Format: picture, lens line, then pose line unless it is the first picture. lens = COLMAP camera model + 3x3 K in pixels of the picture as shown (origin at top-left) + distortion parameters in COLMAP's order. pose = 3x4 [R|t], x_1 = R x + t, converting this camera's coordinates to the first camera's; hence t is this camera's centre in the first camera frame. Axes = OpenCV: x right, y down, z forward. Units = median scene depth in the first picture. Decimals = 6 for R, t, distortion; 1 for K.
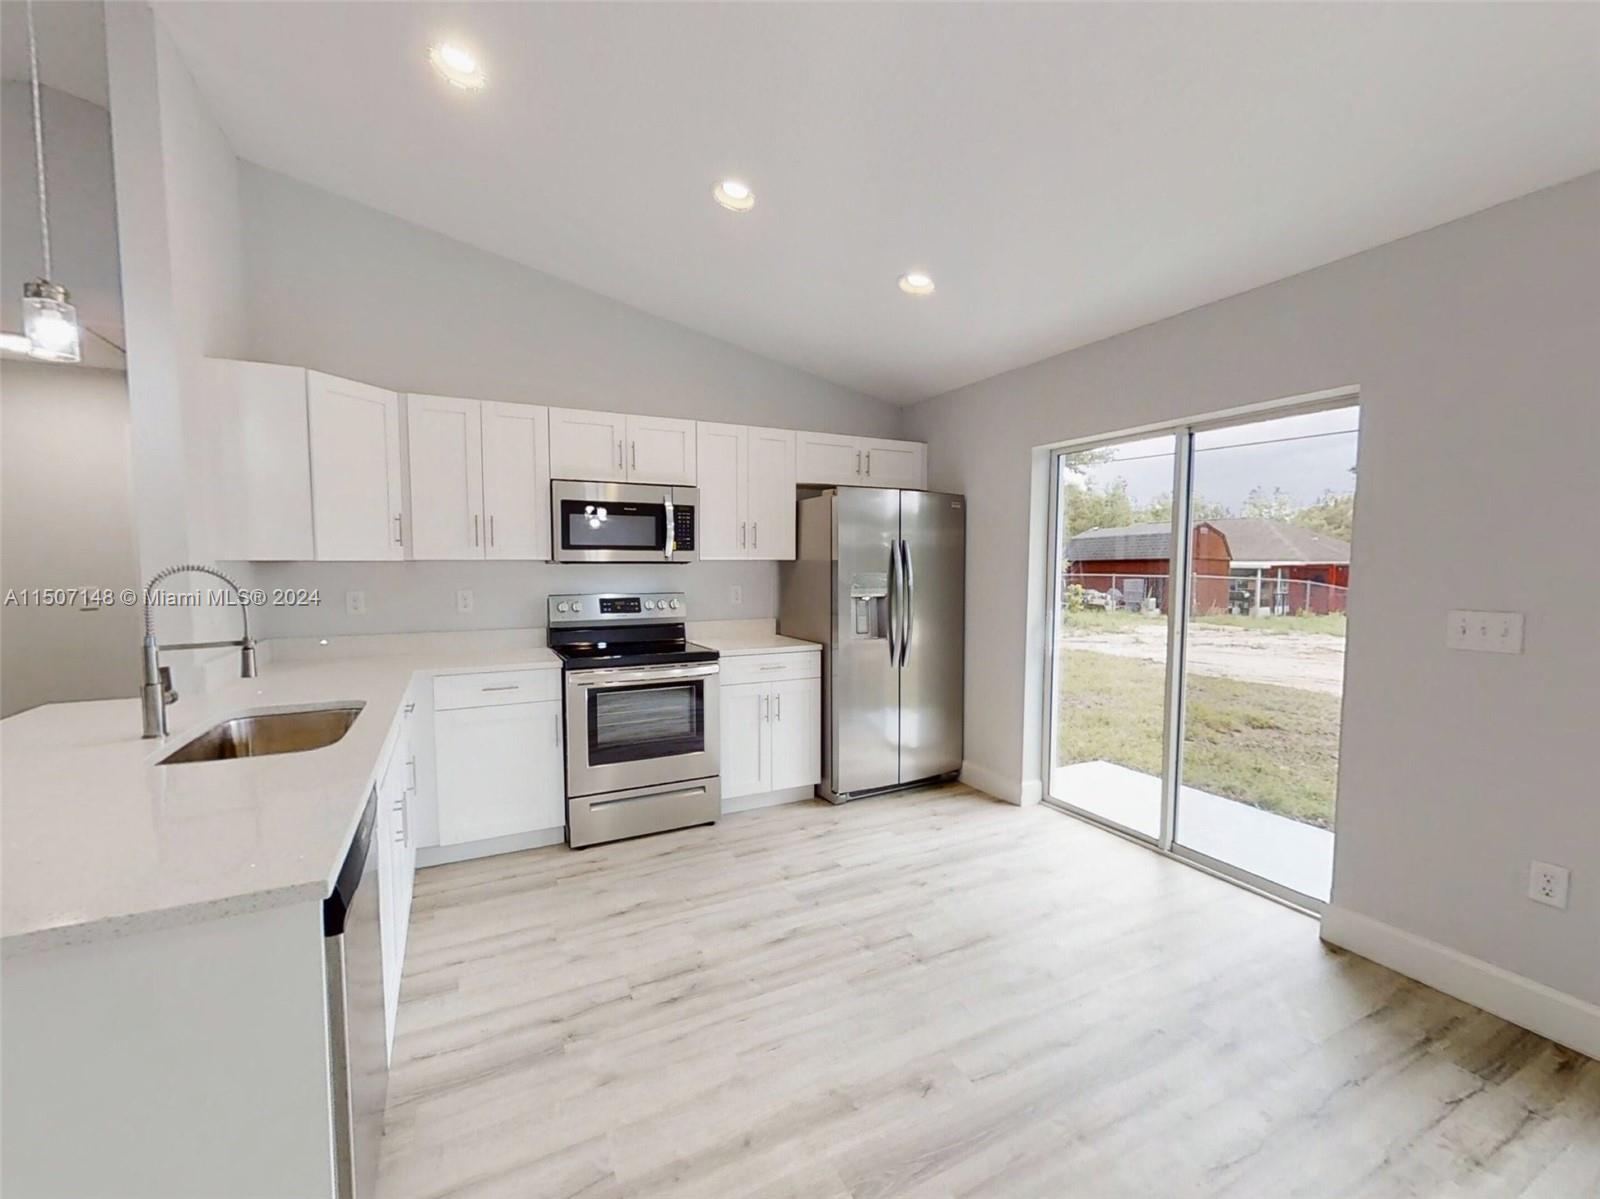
lens RADIAL K [[681.4, 0, 798.5], [0, 681.4, 604.7], [0, 0, 1]] dist [0.003019, -0.001254]
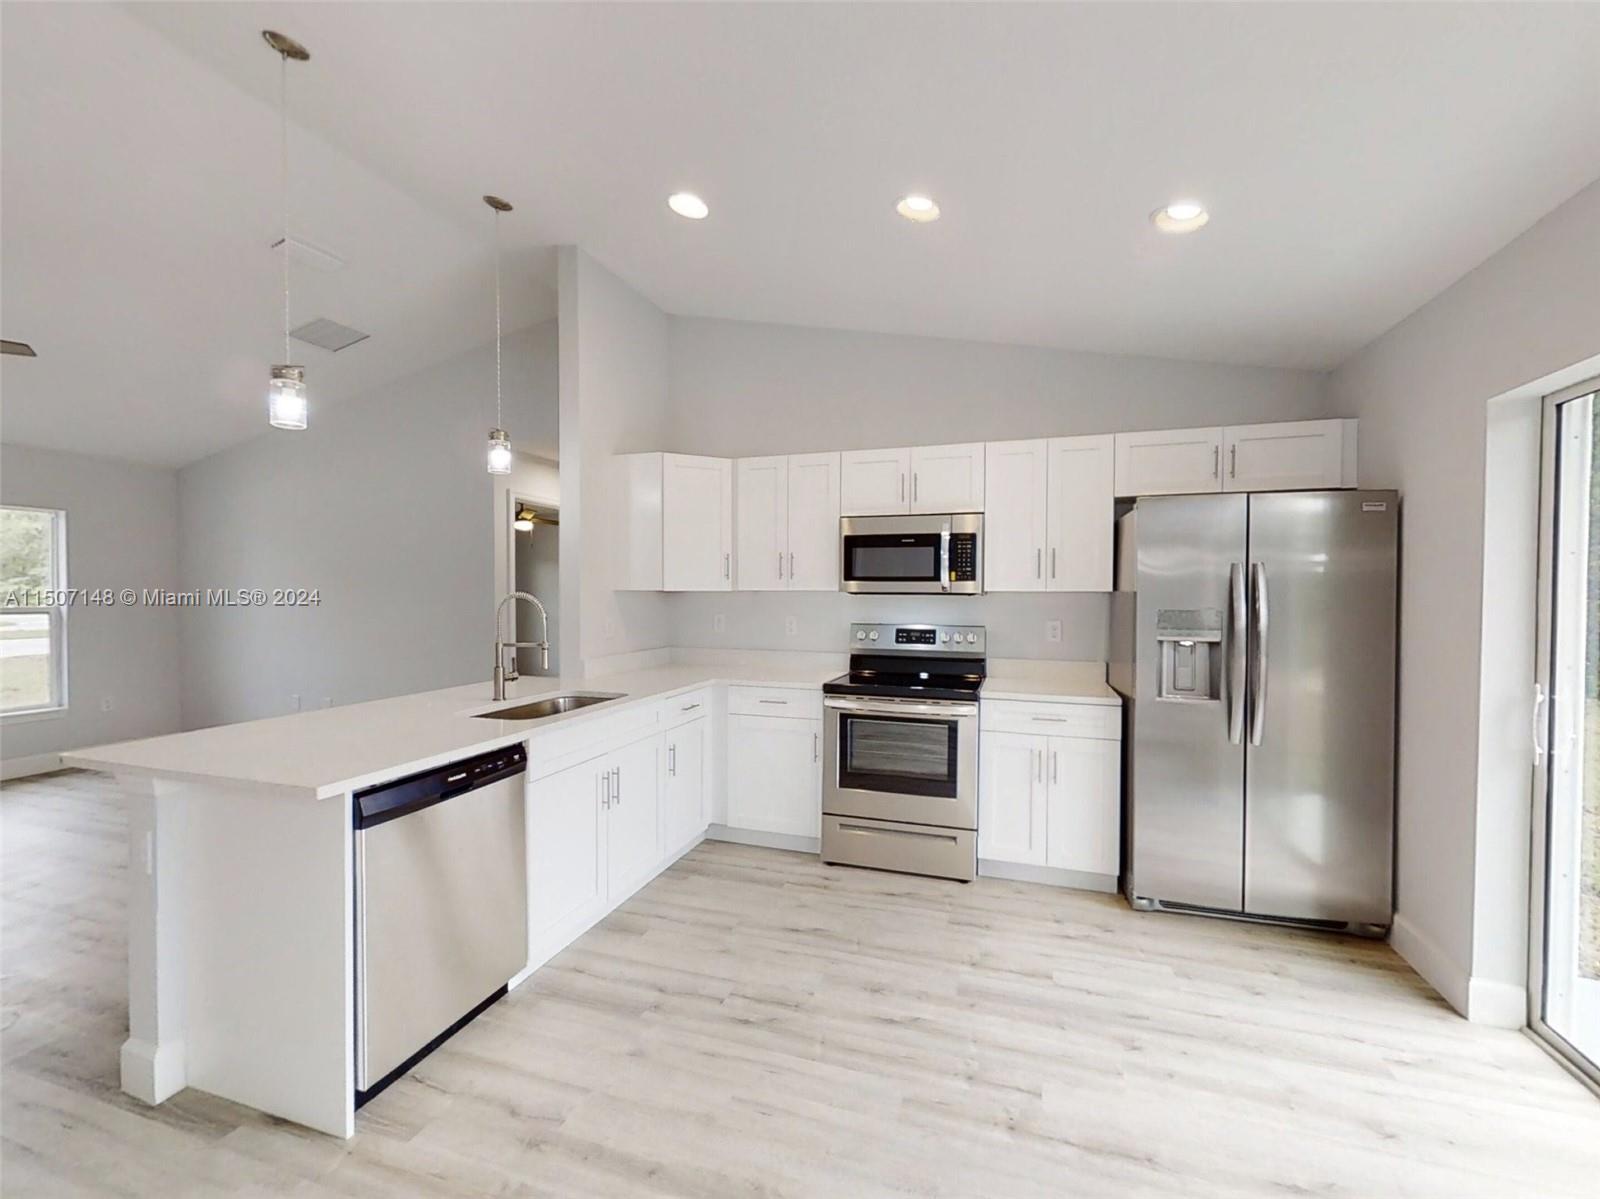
lens RADIAL K [[681.4, 0, 799.3], [0, 681.4, 603.8], [0, 0, 1]] dist [0.003019, -0.001254]
pose [[0.700320, 0.015515, -0.713660, 0.370027], [-0.048927, 0.998456, -0.026305, -0.013352], [0.712150, 0.053339, 0.699998, 0.194286]]
